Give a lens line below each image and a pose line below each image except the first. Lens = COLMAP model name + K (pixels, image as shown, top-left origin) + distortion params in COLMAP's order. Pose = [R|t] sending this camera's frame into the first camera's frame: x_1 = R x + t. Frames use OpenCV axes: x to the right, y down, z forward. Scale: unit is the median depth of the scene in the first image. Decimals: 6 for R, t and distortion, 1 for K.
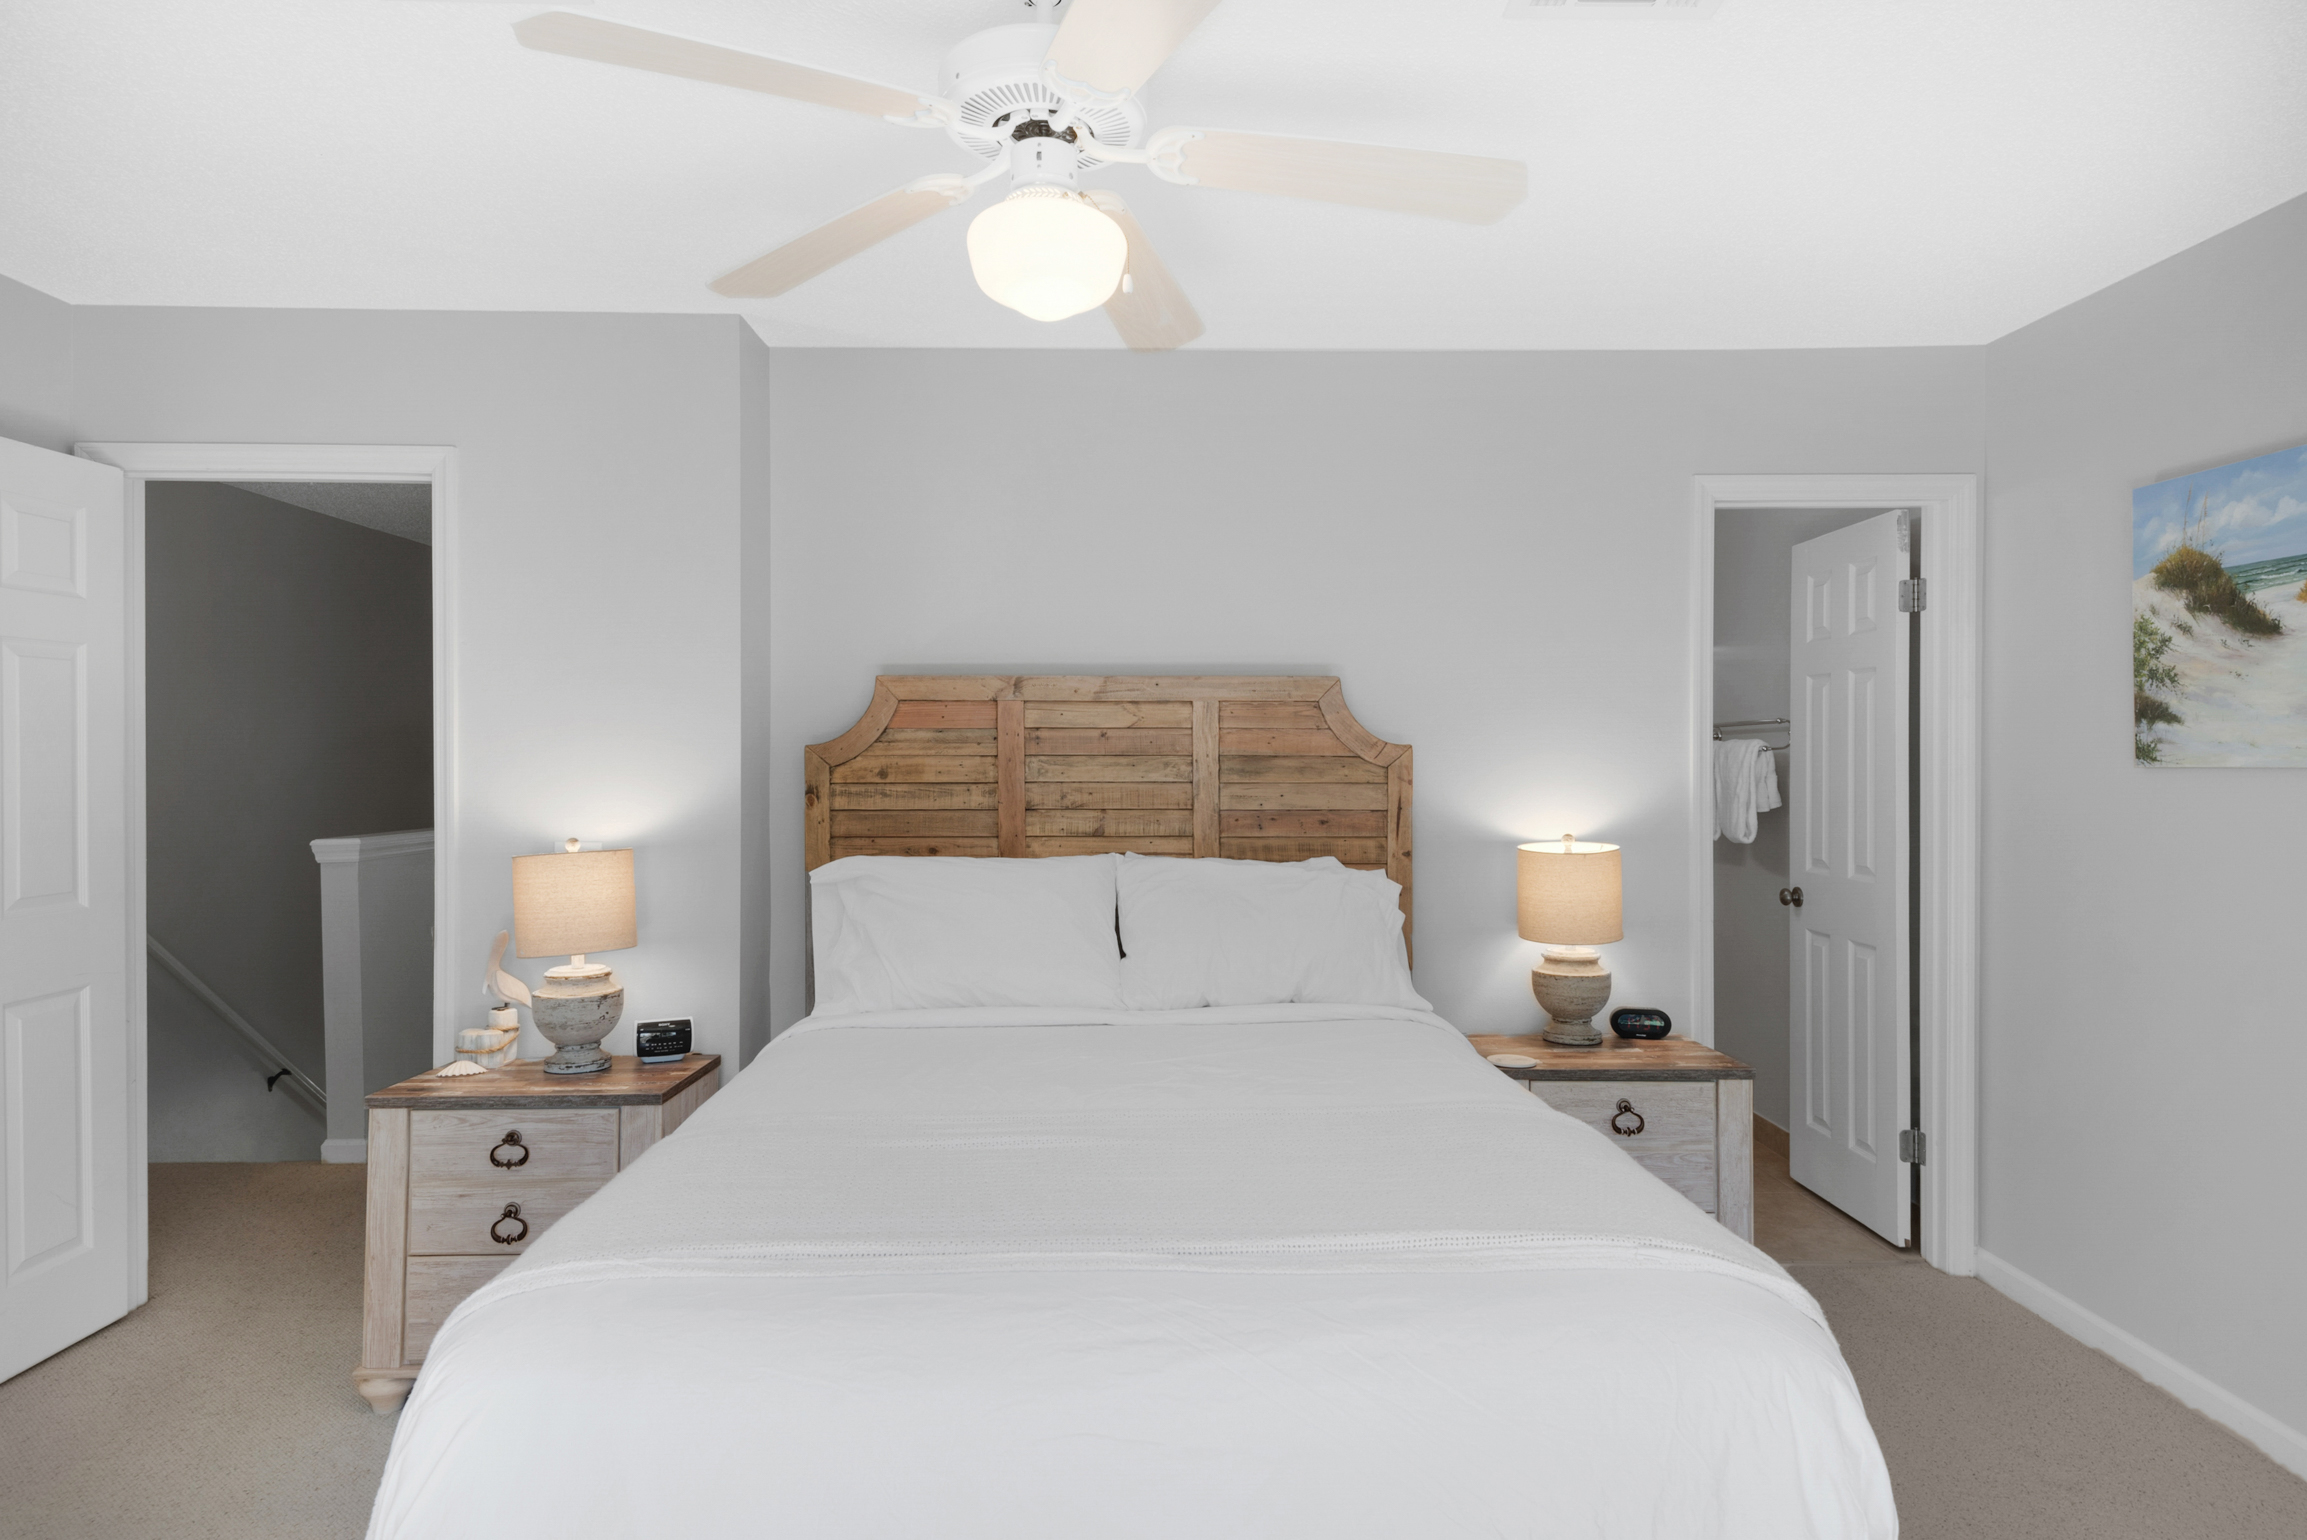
lens RADIAL K [[1295.0, 0, 1153.5], [0, 1295.0, 770.0], [0, 0, 1]] dist [-0.000532, -0.000104]
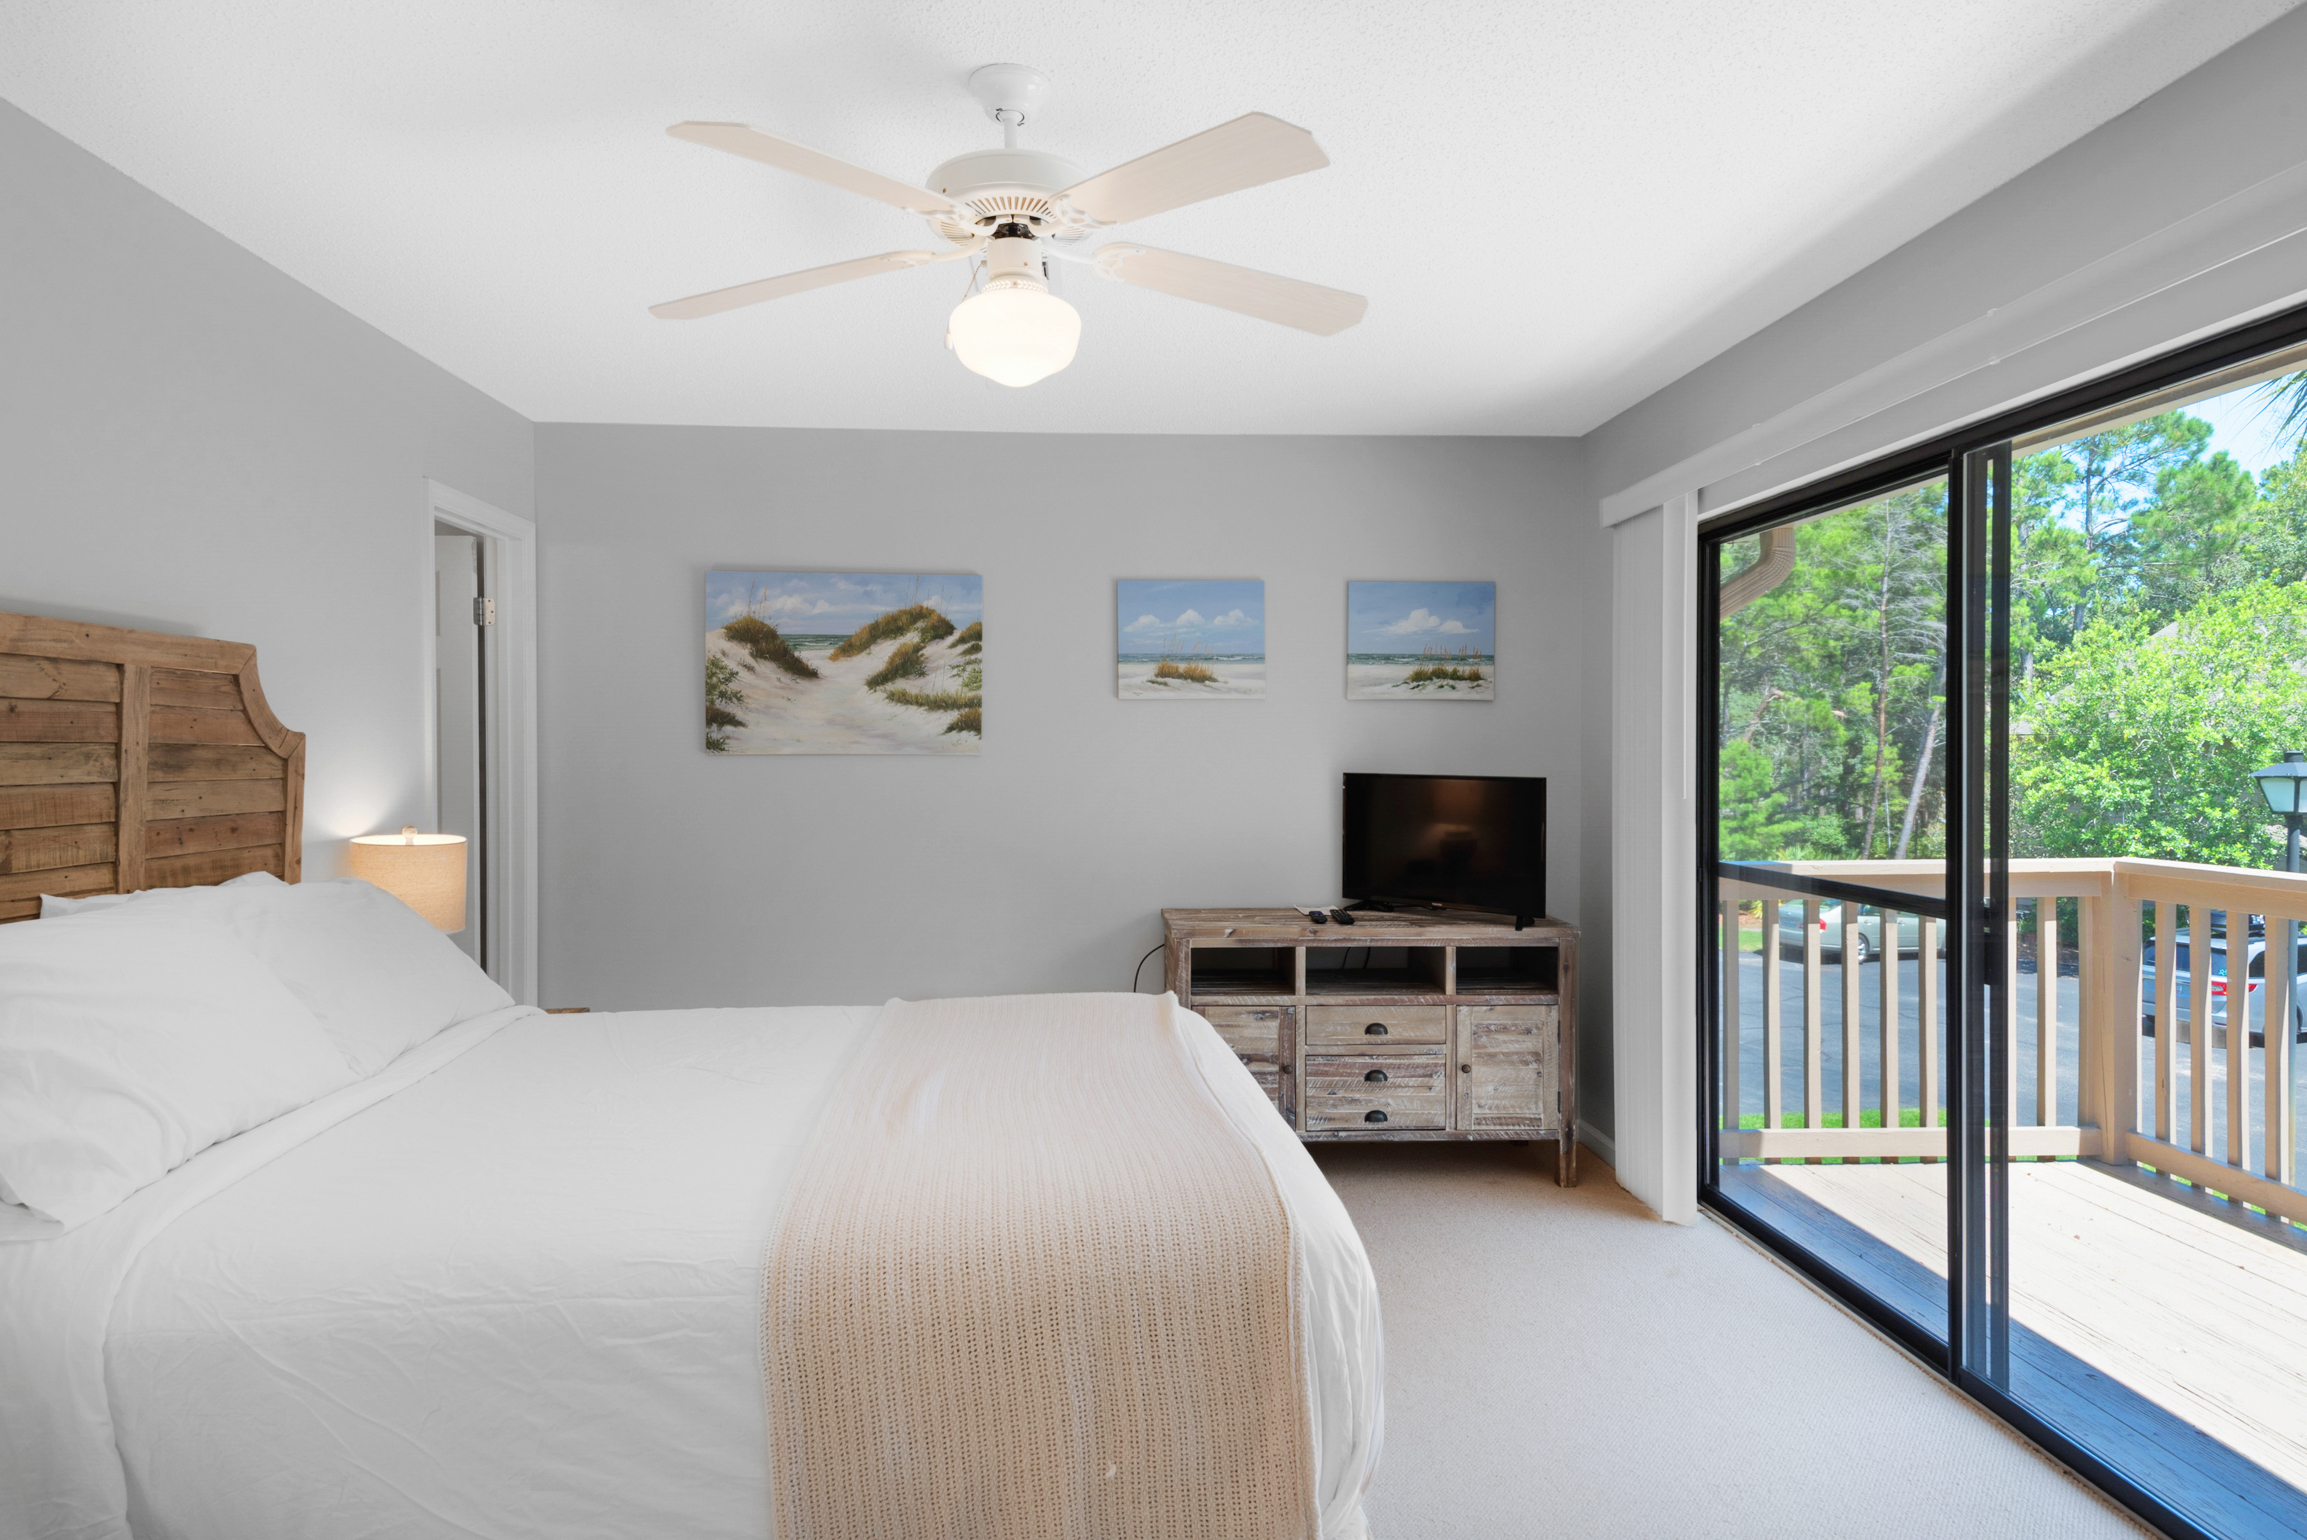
lens RADIAL K [[1295.0, 0, 1153.5], [0, 1295.0, 770.0], [0, 0, 1]] dist [-0.000532, -0.000104]
pose [[-0.061897, -0.015141, 0.997968, -0.685908], [0.008916, 0.999837, 0.015722, -0.003128], [-0.998043, 0.009871, -0.061752, 0.498130]]
